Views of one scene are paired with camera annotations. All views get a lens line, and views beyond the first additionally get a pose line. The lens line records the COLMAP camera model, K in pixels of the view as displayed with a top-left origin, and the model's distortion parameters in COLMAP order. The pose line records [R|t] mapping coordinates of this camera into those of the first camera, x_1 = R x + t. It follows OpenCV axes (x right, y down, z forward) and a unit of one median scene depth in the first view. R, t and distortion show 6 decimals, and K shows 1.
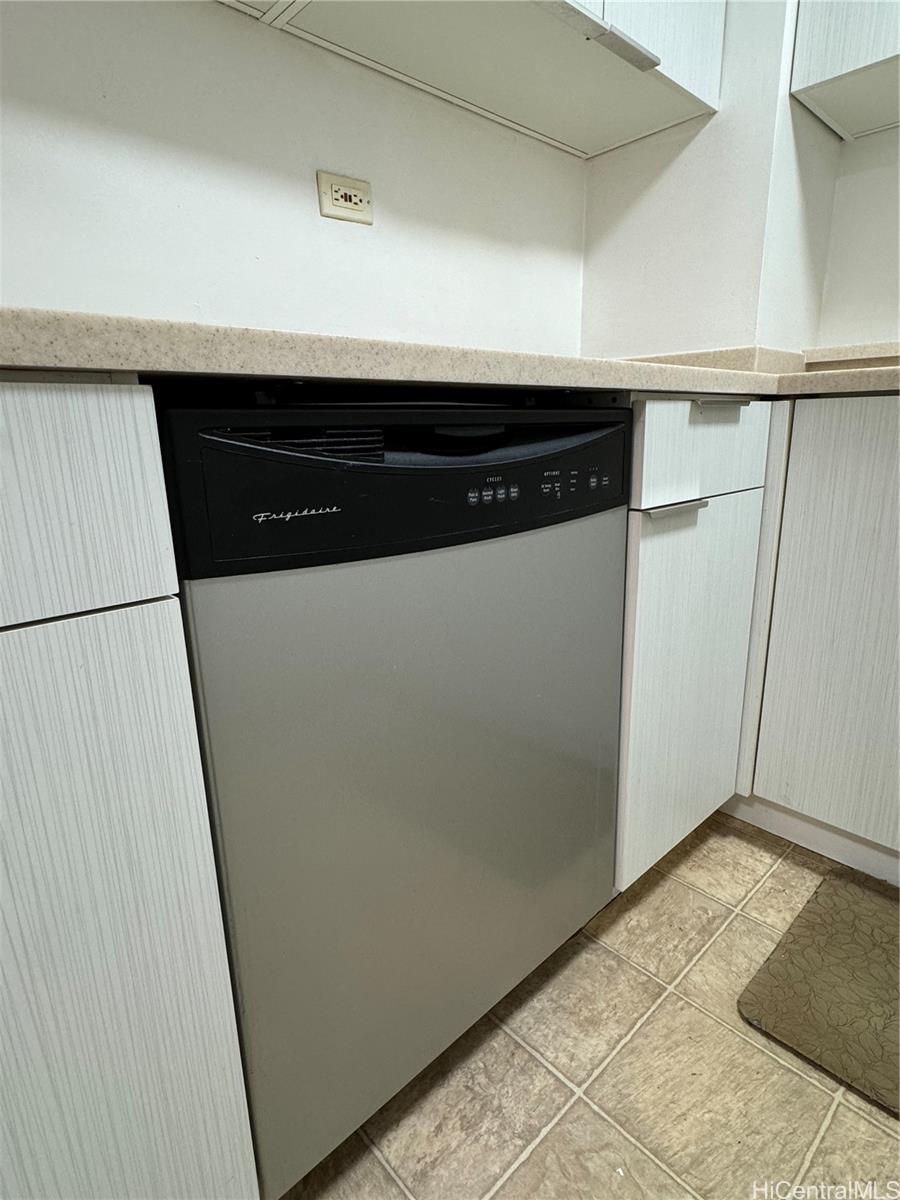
lens RADIAL K [[644.8, 0, 450.0], [0, 644.8, 600.0], [0, 0, 1]] dist [-0.000171, 0.000042]
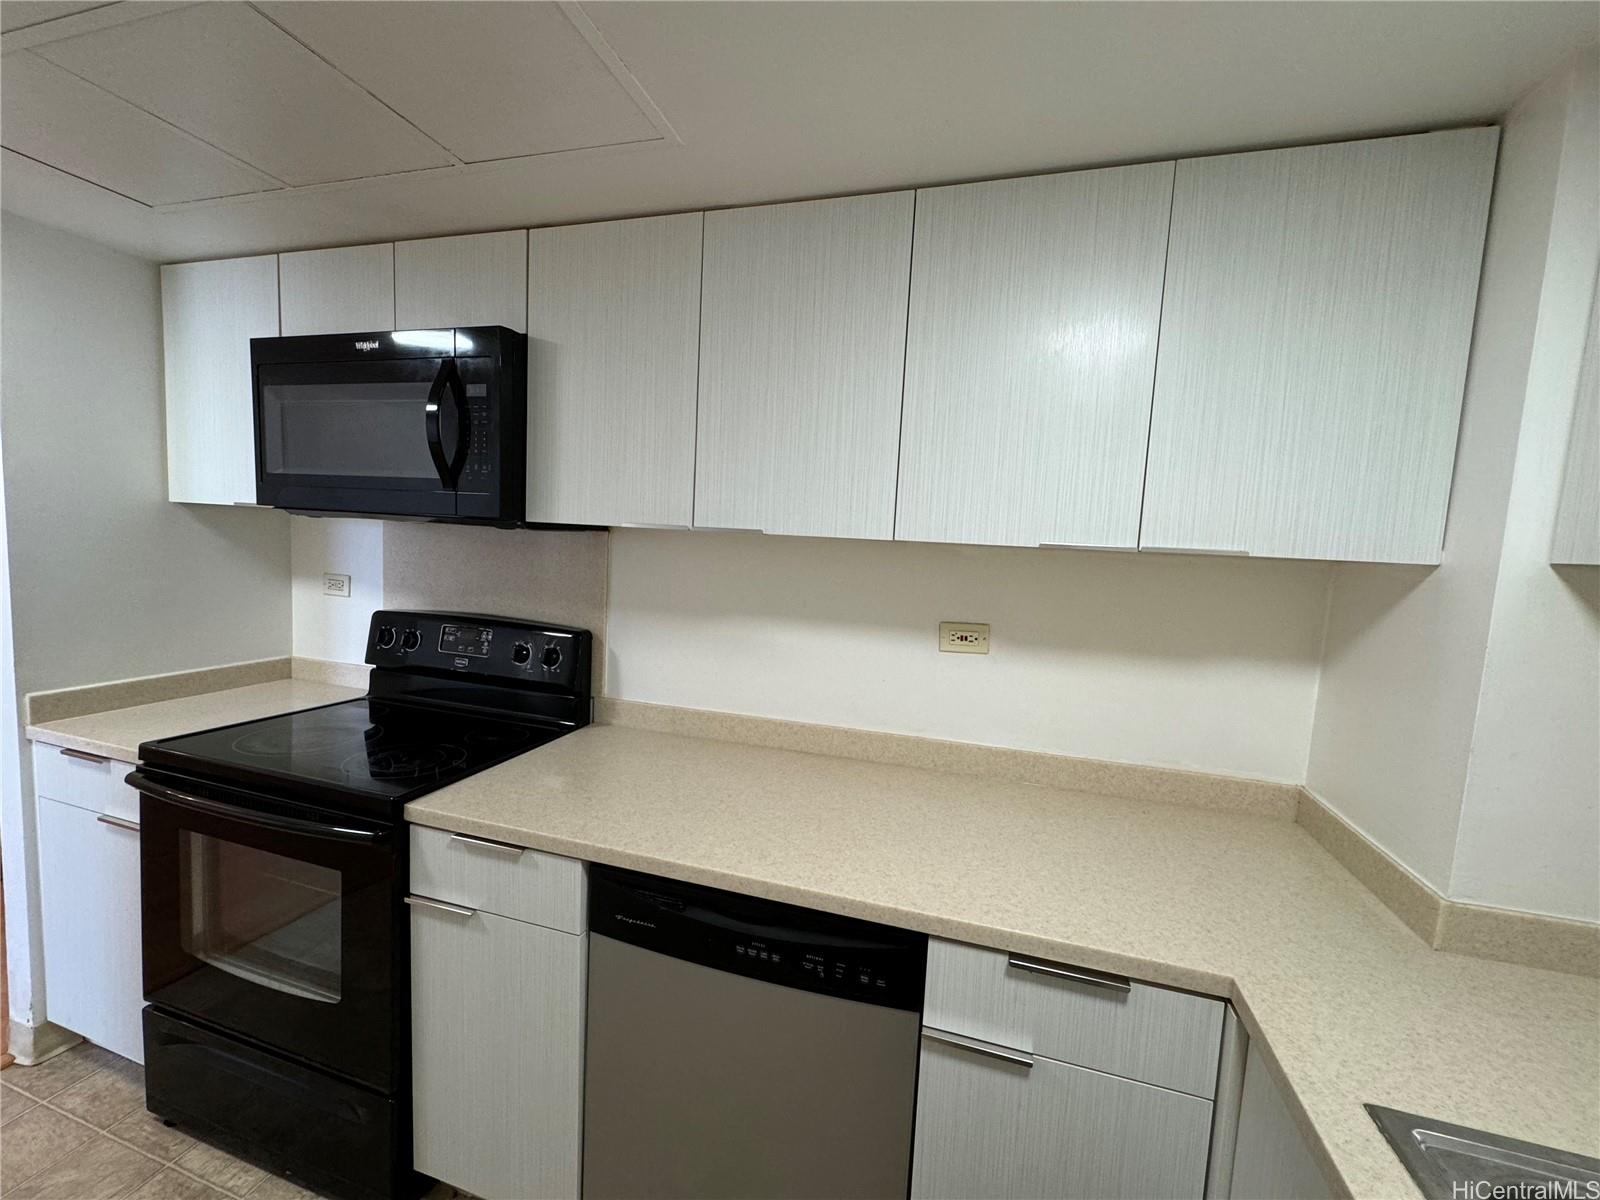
lens RADIAL K [[640.9, 0, 800.0], [0, 640.9, 600.0], [0, 0, 1]] dist [-0.000353, -0.000228]
pose [[0.498475, 0.125544, -0.857765, 1.260130], [-0.280819, 0.959491, -0.022761, -0.916305], [0.820160, 0.252222, 0.513538, 0.049099]]
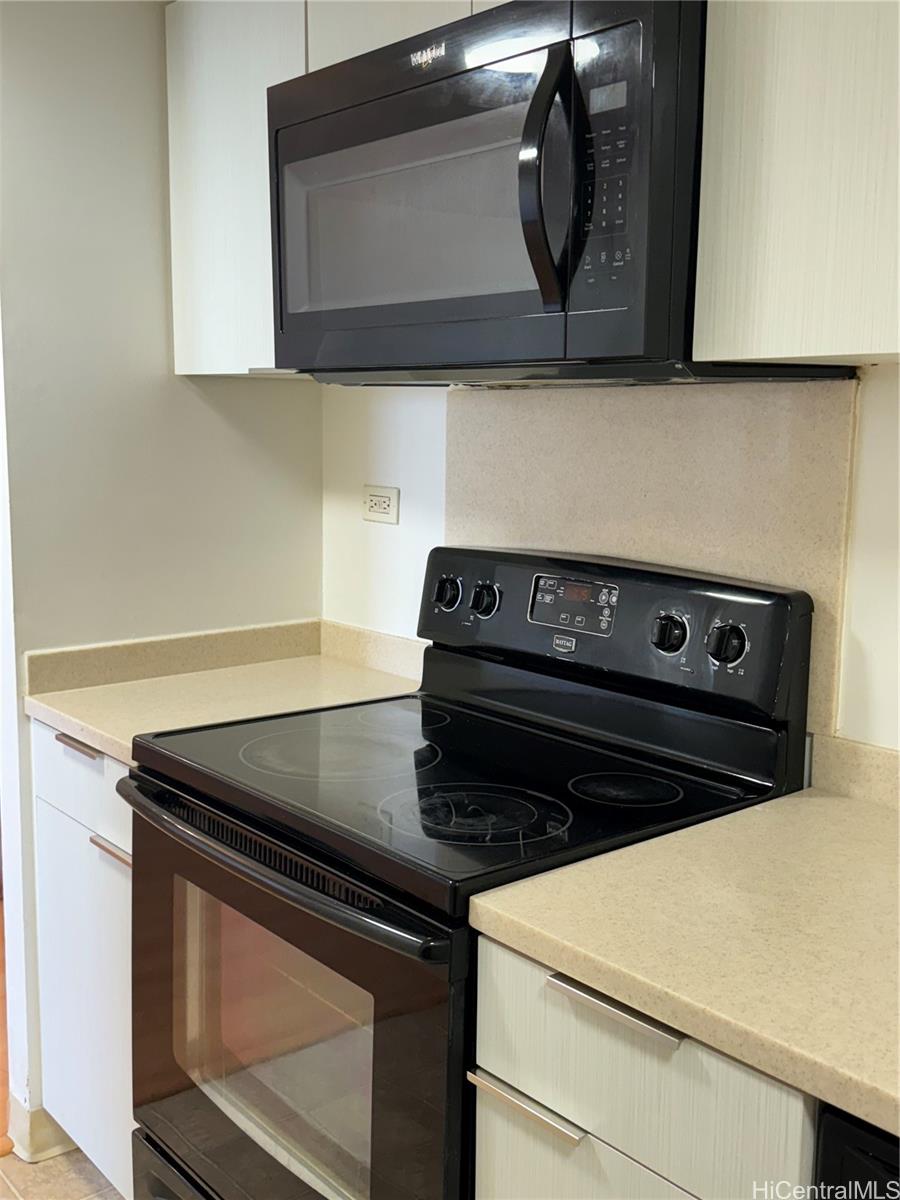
lens RADIAL K [[1228.7, 0, 450.0], [0, 1228.7, 600.0], [0, 0, 1]] dist [0.053706, -0.019607]
pose [[-0.049015, 0.171219, -0.984013, 1.002110], [-0.264666, 0.947752, 0.178093, -0.846847], [0.963094, 0.269164, -0.001138, 0.057673]]
